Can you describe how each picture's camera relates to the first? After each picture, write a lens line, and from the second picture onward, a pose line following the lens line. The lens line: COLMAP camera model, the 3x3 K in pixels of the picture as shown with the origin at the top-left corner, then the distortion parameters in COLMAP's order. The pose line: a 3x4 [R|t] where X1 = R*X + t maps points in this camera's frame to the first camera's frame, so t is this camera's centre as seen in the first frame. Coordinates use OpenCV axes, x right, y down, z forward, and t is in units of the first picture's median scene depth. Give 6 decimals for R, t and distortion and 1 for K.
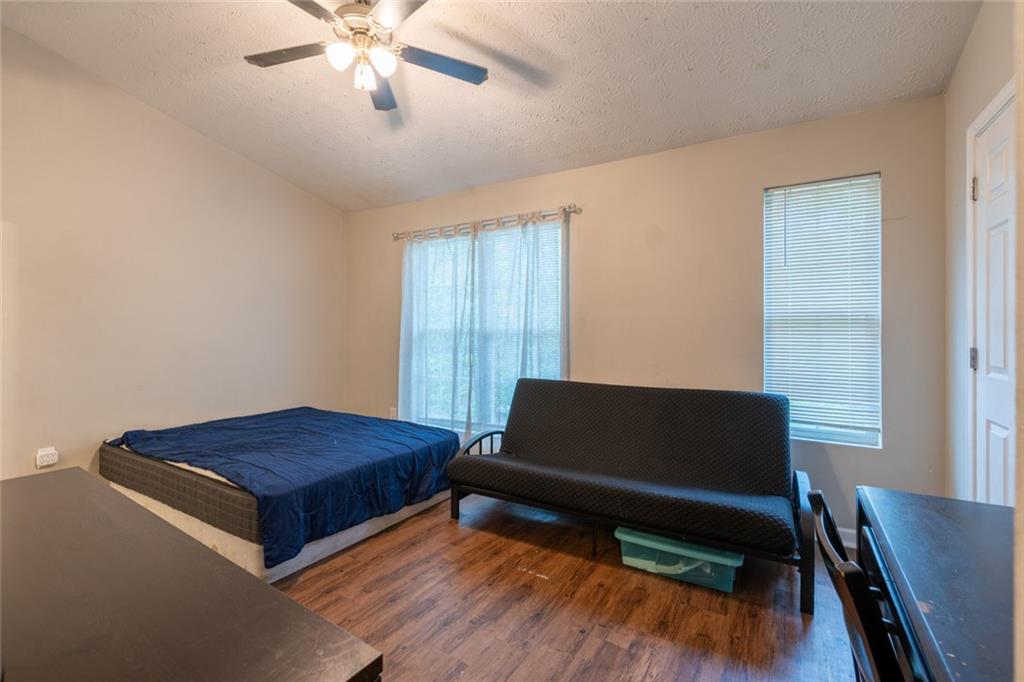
lens RADIAL K [[454.5, 0, 513.5], [0, 454.5, 324.7], [0, 0, 1]] dist [0.000557, -0.000030]
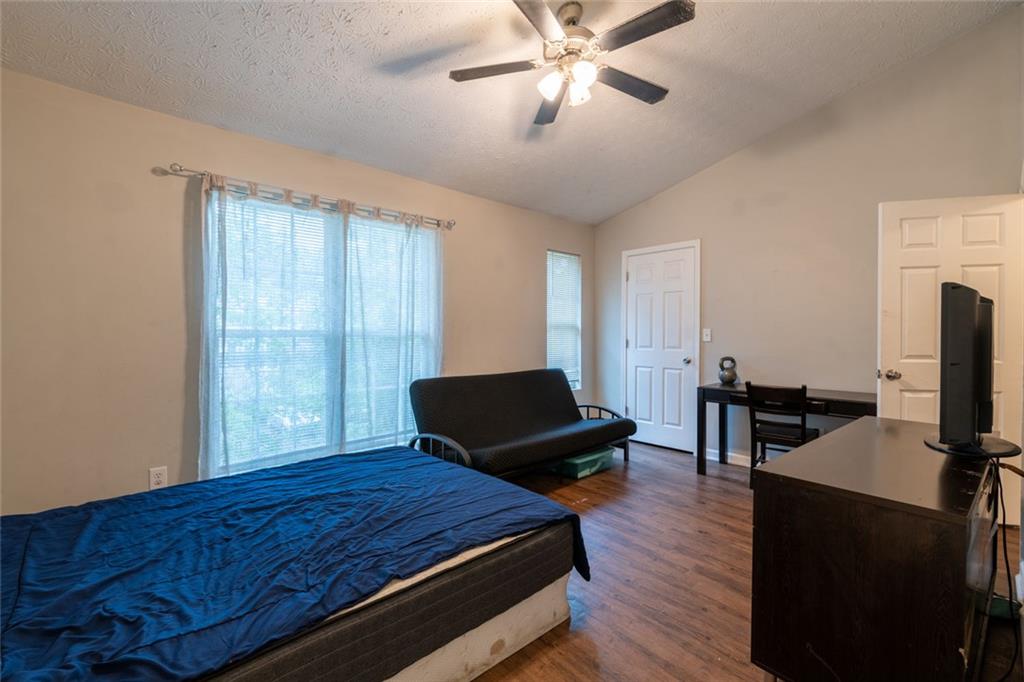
lens RADIAL K [[447.3, 0, 512.0], [0, 447.3, 341.0], [0, 0, 1]] dist [0.000264, -0.000018]
pose [[0.264387, -0.021313, 0.964181, -1.227341], [-0.012038, 0.999605, 0.025397, 0.004581], [-0.964342, -0.018322, 0.264026, 0.754559]]
